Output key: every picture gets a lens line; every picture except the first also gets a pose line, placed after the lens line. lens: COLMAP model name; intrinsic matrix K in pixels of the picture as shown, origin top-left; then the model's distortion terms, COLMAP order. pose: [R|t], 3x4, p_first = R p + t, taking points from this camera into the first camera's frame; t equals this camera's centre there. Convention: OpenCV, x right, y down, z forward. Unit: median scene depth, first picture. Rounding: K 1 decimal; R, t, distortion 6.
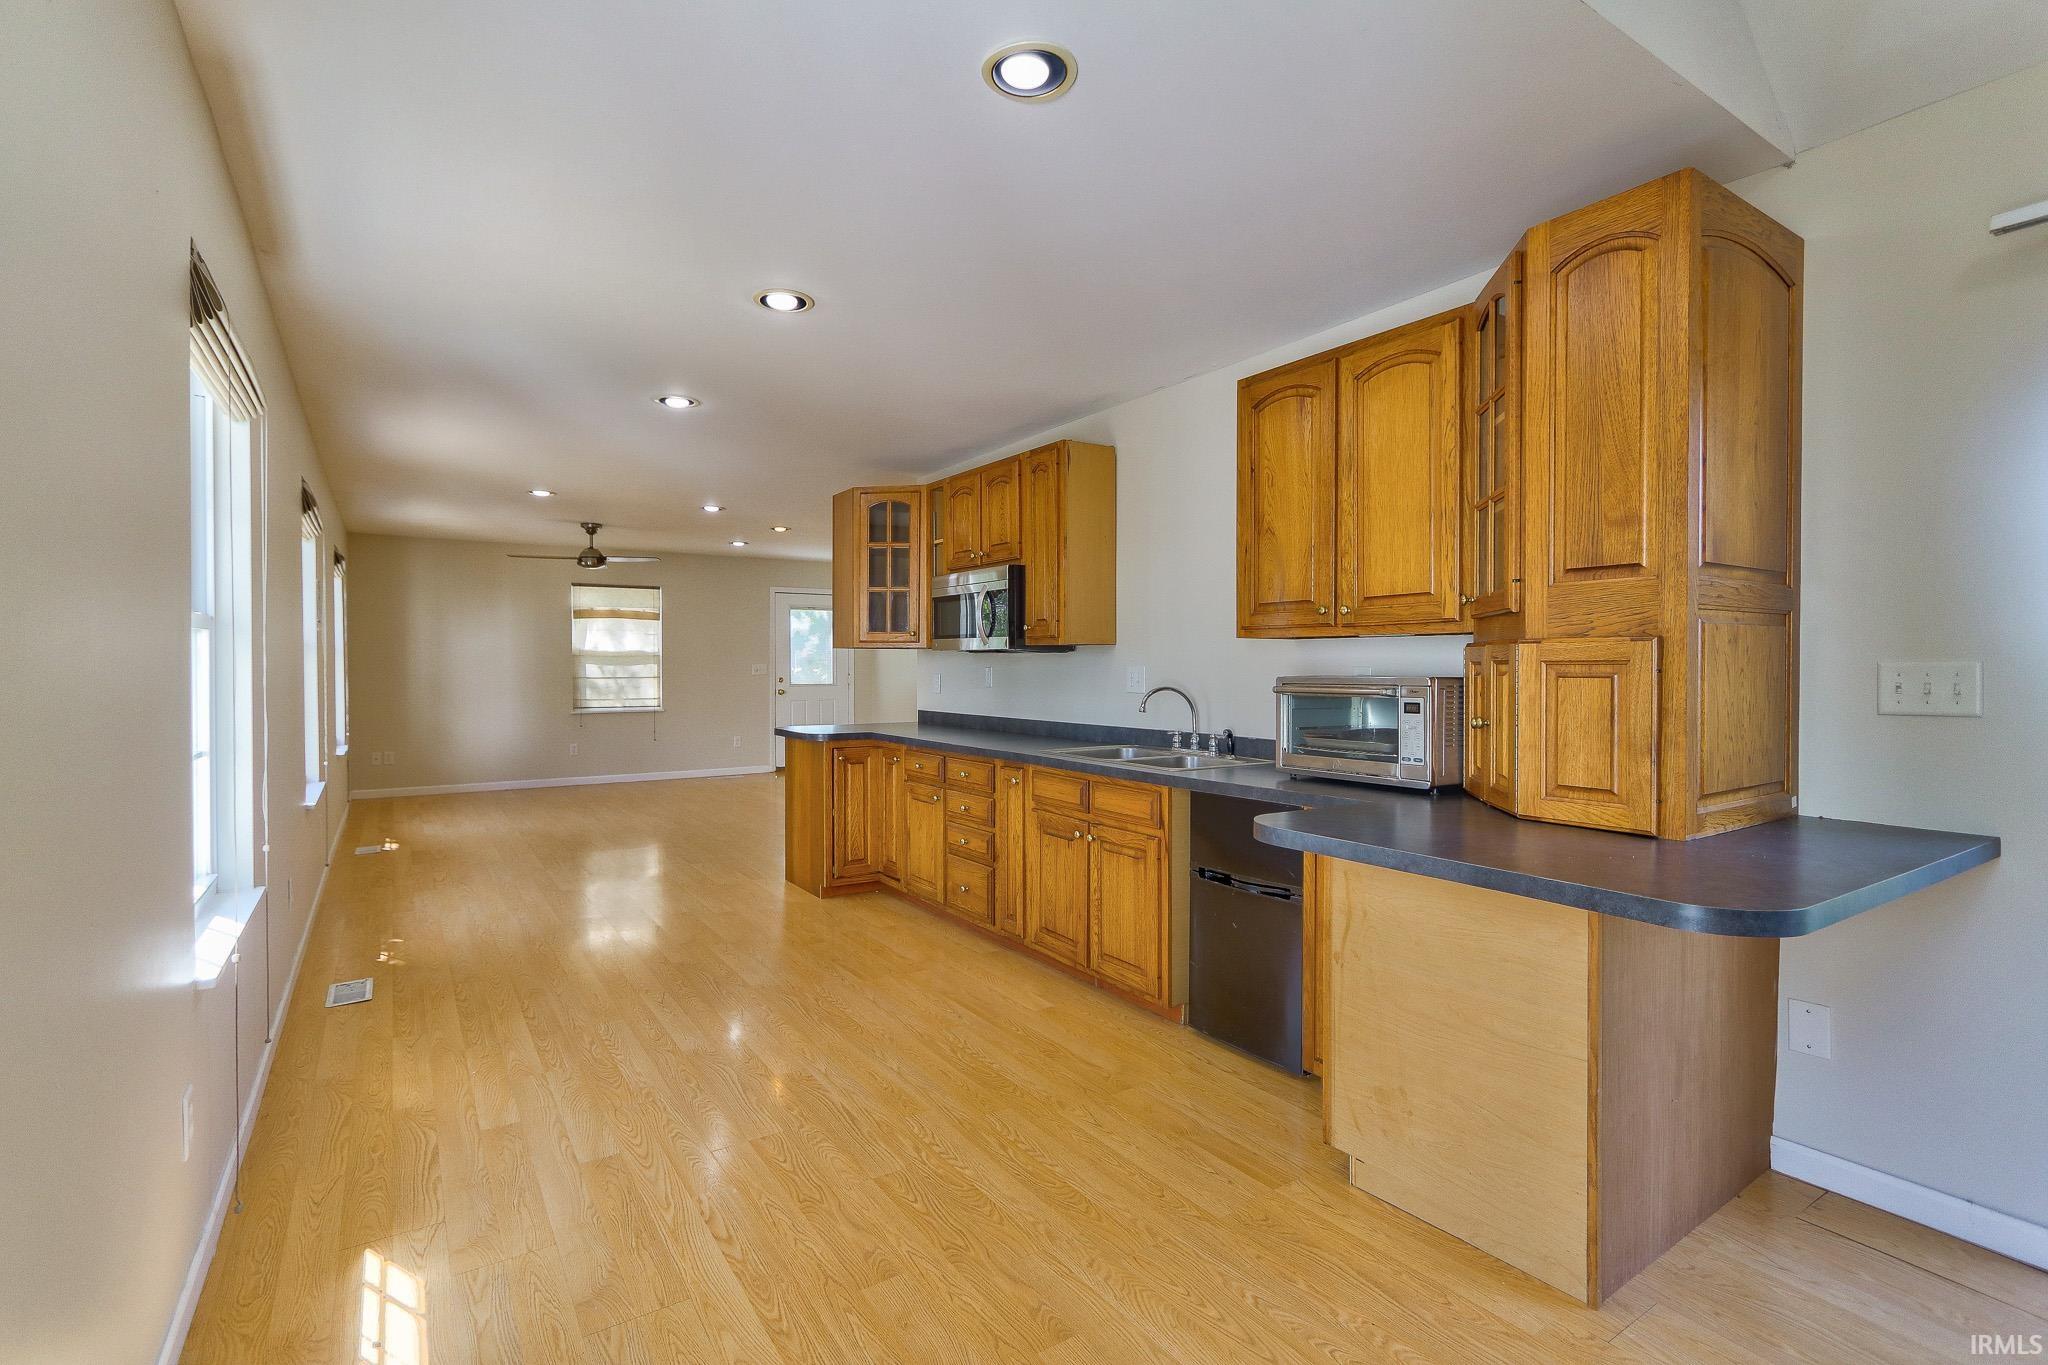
lens RADIAL K [[942.0, 0, 1019.0], [0, 942.0, 672.1], [0, 0, 1]] dist [-0.000395, 0.000472]
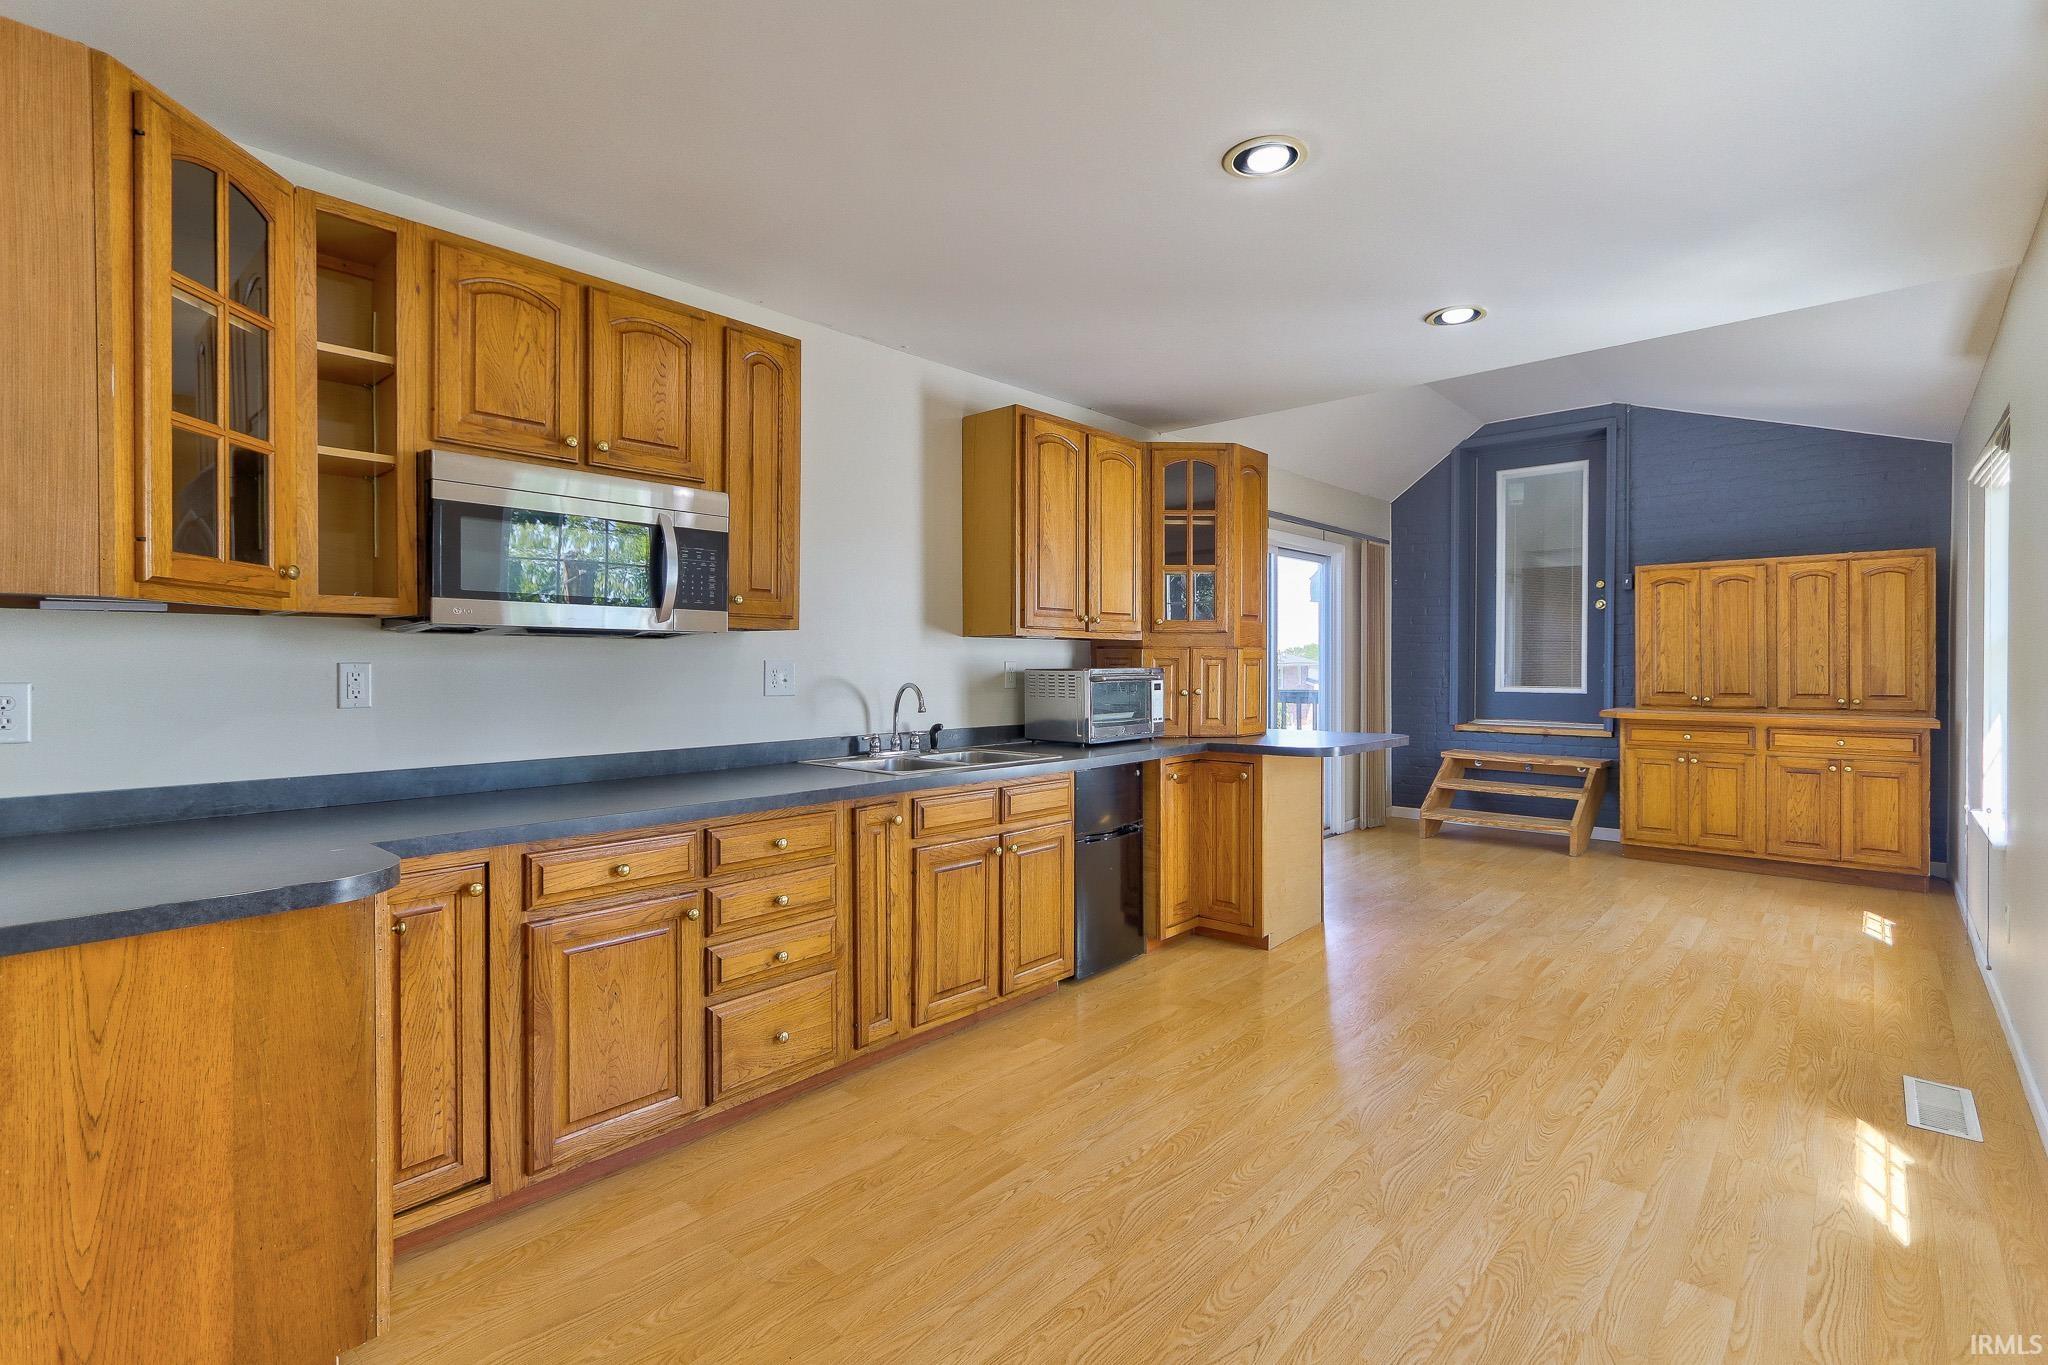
lens RADIAL K [[942.0, 0, 1017.3], [0, 942.0, 670.8], [0, 0, 1]] dist [-0.000395, 0.000472]
pose [[-0.237124, -0.007133, 0.971453, -0.770264], [0.011631, 0.999881, 0.010180, -0.003499], [-0.971410, 0.013713, -0.237012, 1.151096]]
